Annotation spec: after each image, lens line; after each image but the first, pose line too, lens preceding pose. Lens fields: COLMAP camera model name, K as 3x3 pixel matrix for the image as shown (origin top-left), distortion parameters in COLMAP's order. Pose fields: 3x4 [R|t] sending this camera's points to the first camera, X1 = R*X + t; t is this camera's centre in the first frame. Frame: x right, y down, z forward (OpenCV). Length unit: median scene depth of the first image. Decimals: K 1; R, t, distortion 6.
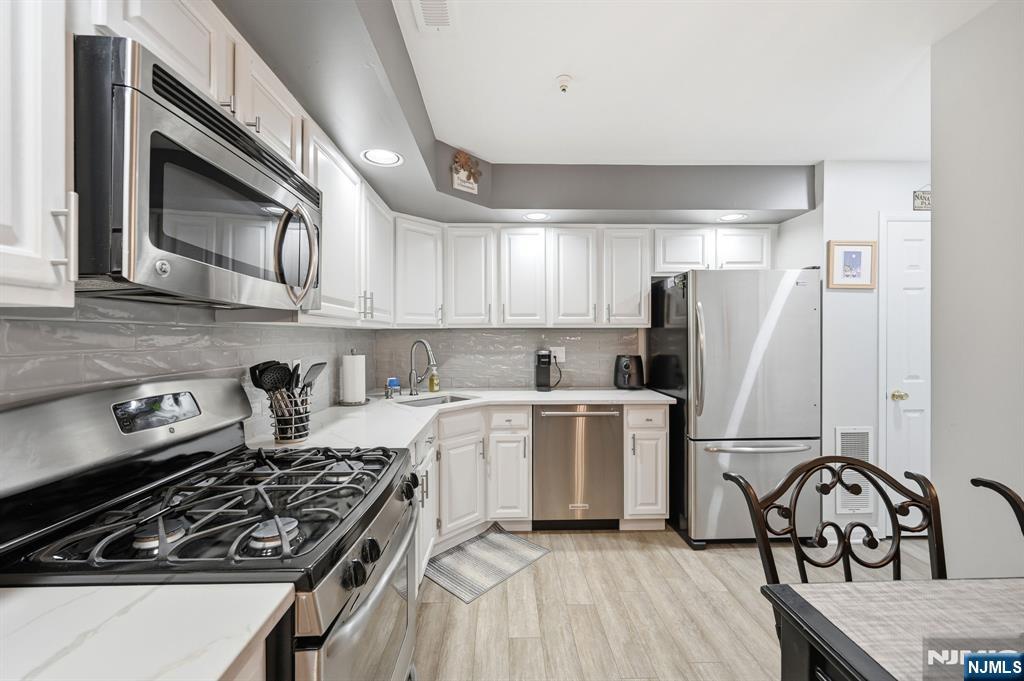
lens RADIAL K [[415.0, 0, 510.7], [0, 415.0, 337.6], [0, 0, 1]] dist [0.001362, -0.000292]
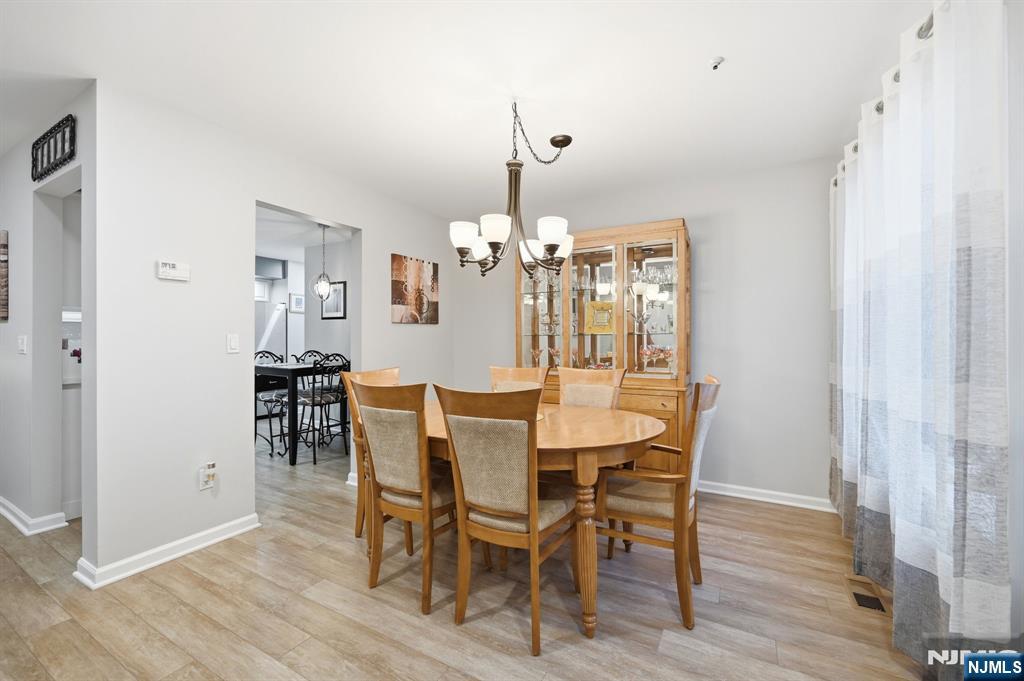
lens RADIAL K [[415.0, 0, 510.3], [0, 415.0, 339.4], [0, 0, 1]] dist [0.001362, -0.000292]
pose [[0.523542, -0.005167, 0.851984, -0.677899], [0.003424, 0.999986, 0.003961, 0.042881], [-0.851993, 0.000844, 0.523553, -1.455128]]
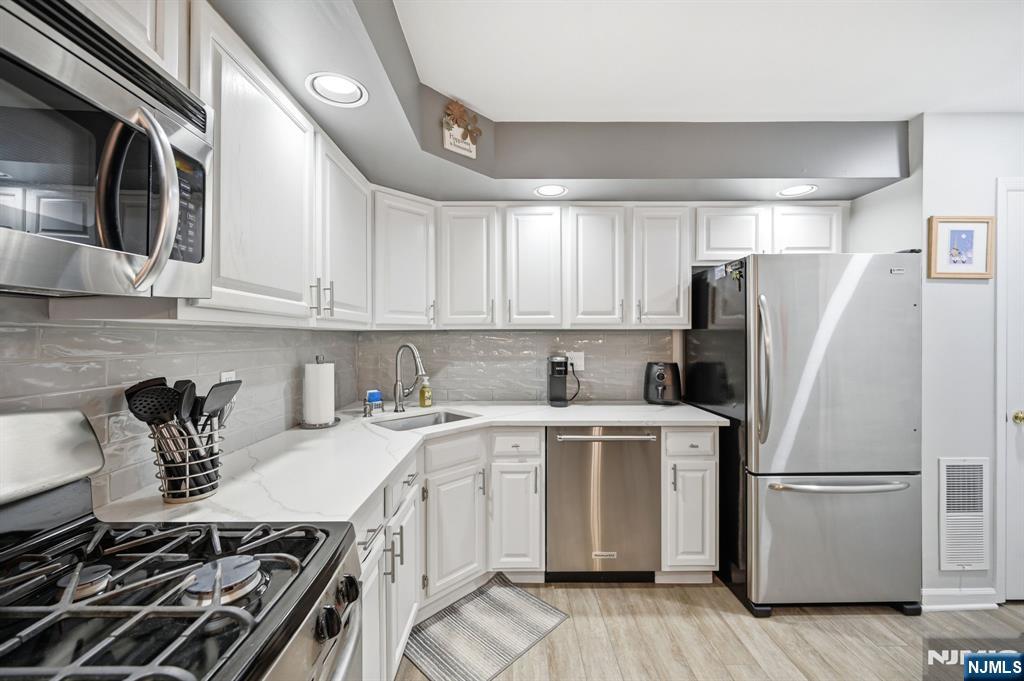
lens RADIAL K [[415.0, 0, 506.6], [0, 415.0, 338.3], [0, 0, 1]] dist [0.001362, -0.000292]
pose [[0.999499, 0.001229, -0.031620, 0.002605], [-0.001301, 0.999997, -0.002251, -0.004092], [0.031618, 0.002291, 0.999497, 0.205024]]
